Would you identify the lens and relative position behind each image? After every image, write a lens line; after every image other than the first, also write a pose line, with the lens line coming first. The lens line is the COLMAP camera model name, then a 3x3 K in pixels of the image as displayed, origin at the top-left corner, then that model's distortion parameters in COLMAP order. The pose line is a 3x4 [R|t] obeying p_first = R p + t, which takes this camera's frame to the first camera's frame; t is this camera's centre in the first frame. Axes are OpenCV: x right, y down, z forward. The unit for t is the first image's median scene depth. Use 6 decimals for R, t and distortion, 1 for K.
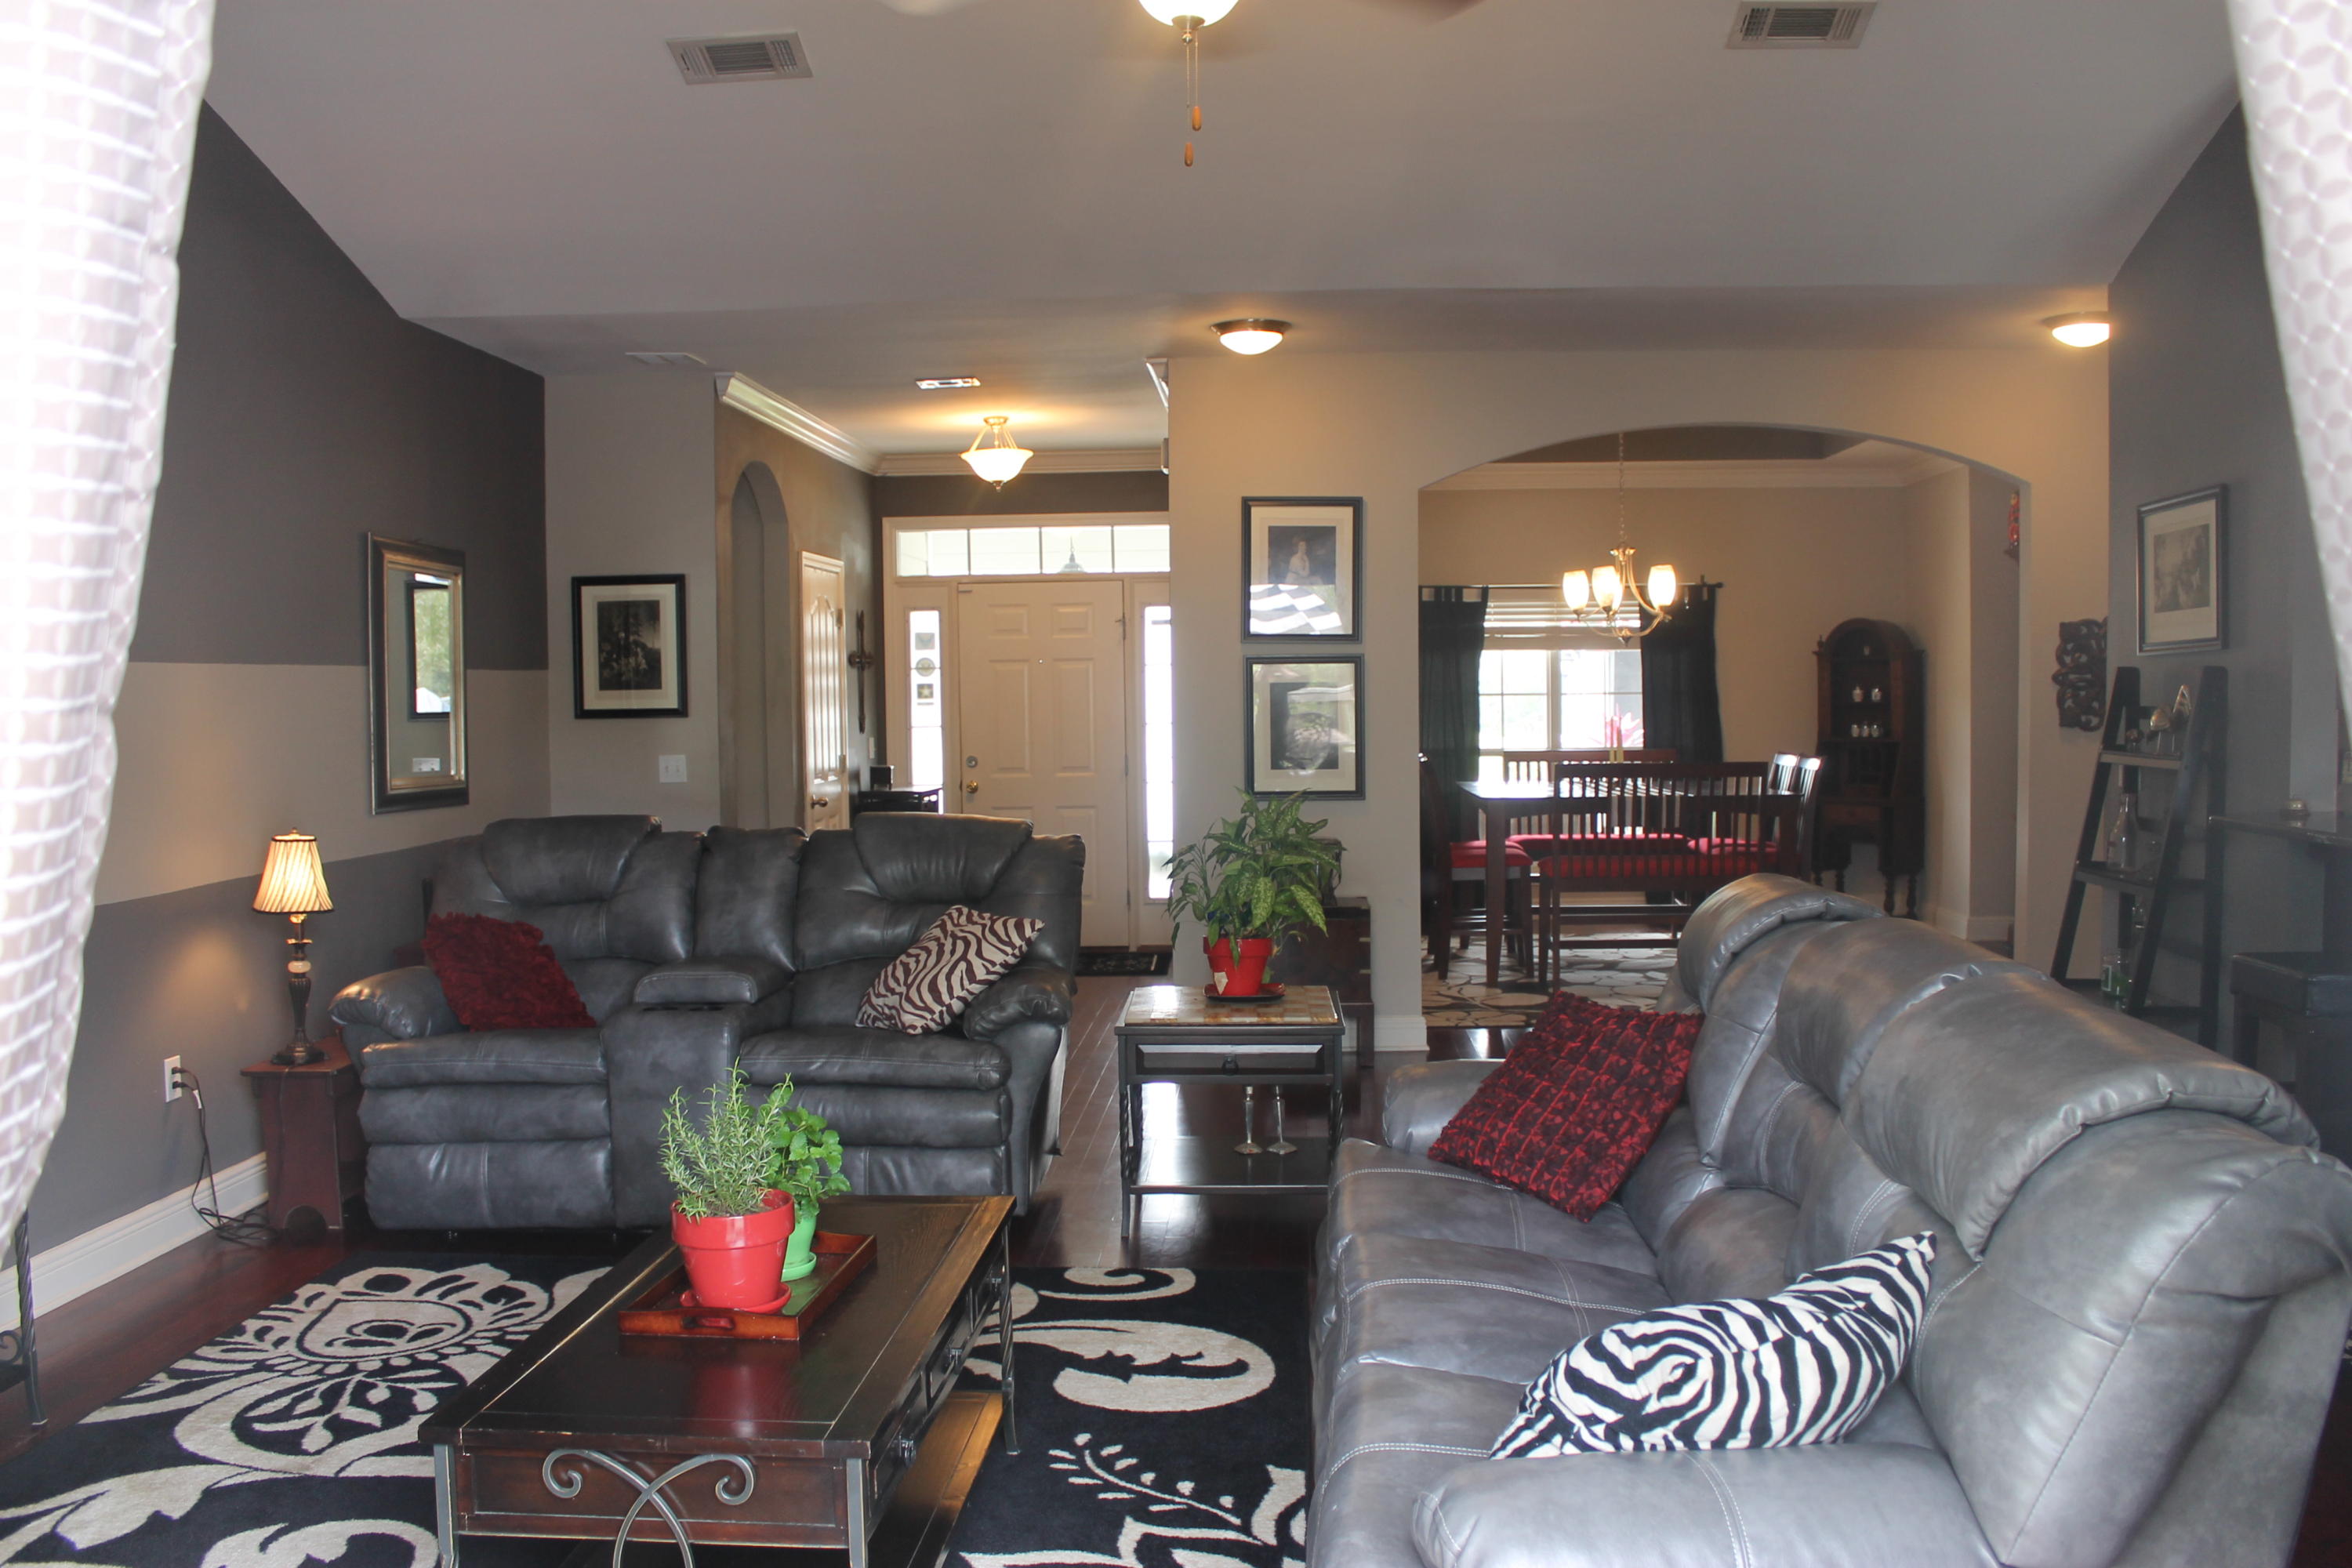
lens RADIAL K [[1940.5, 0, 1217.6], [0, 1940.5, 790.8], [0, 0, 1]] dist [-0.167128, 0.142707]
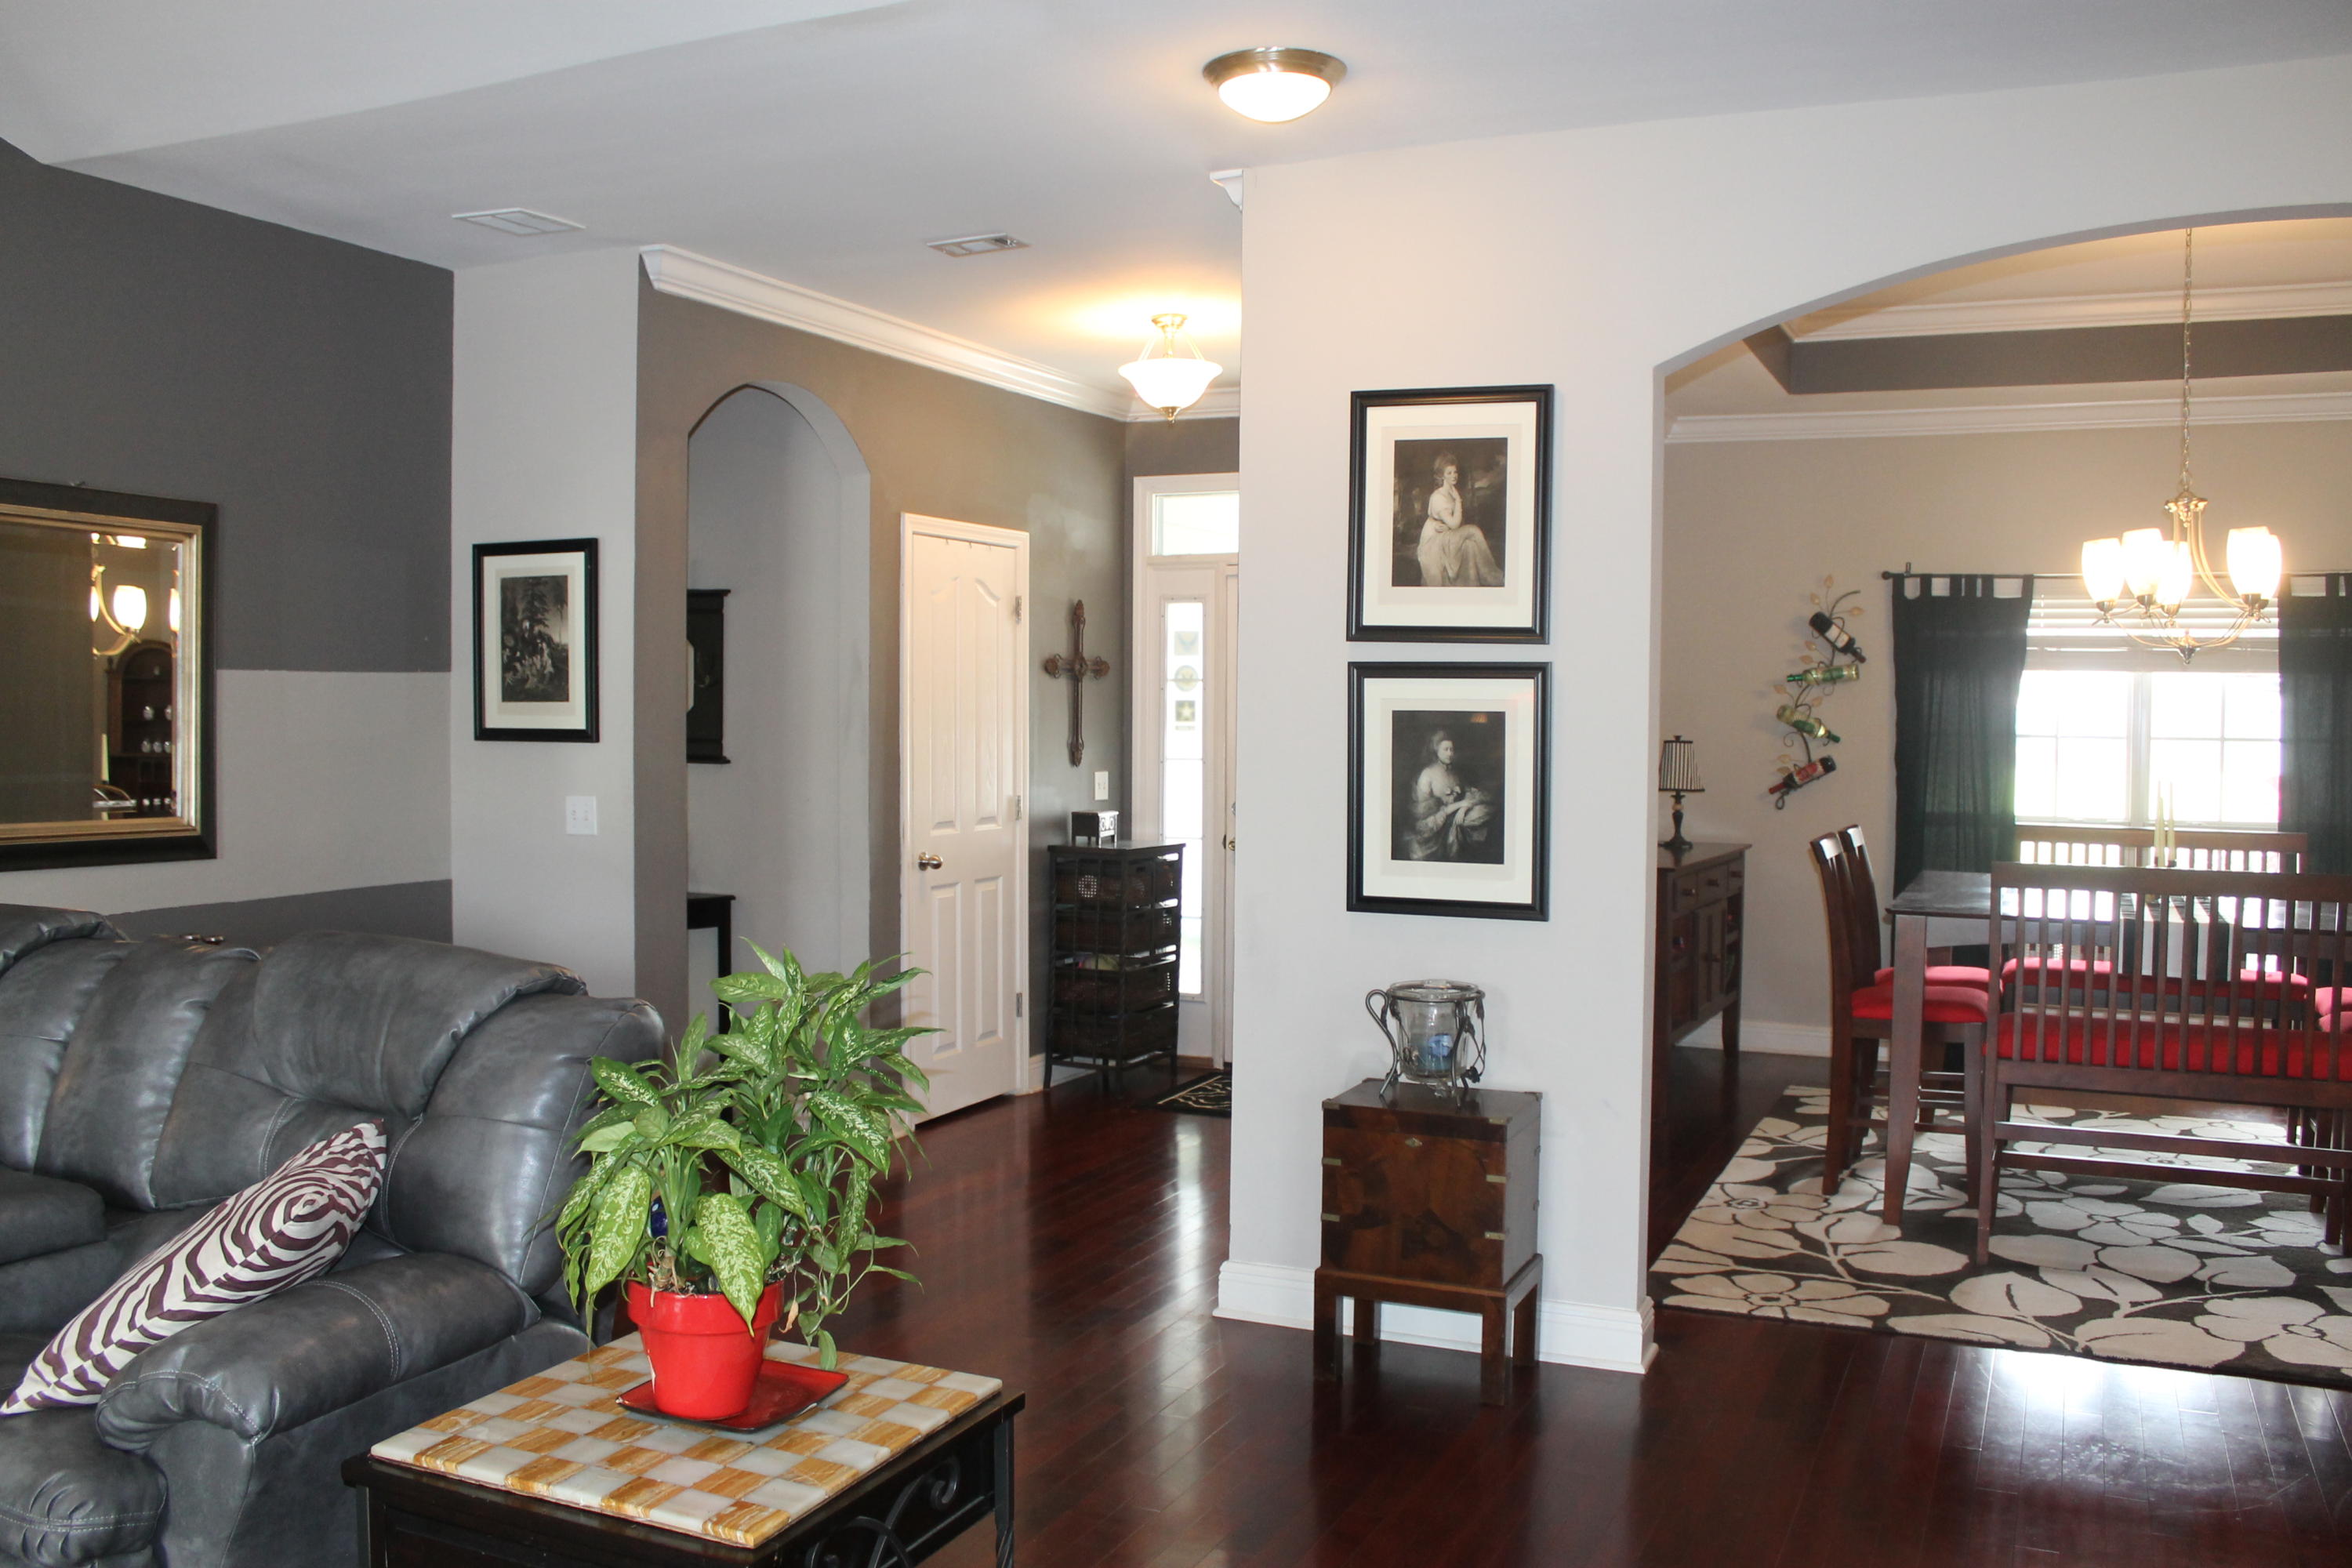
lens RADIAL K [[1940.5, 0, 1217.6], [0, 1940.5, 790.8], [0, 0, 1]] dist [-0.167128, 0.142707]
pose [[0.926192, 0.035488, -0.375378, 0.194925], [-0.038661, 0.999252, -0.000922, -0.028883], [0.375065, 0.015366, 0.926871, 0.439712]]
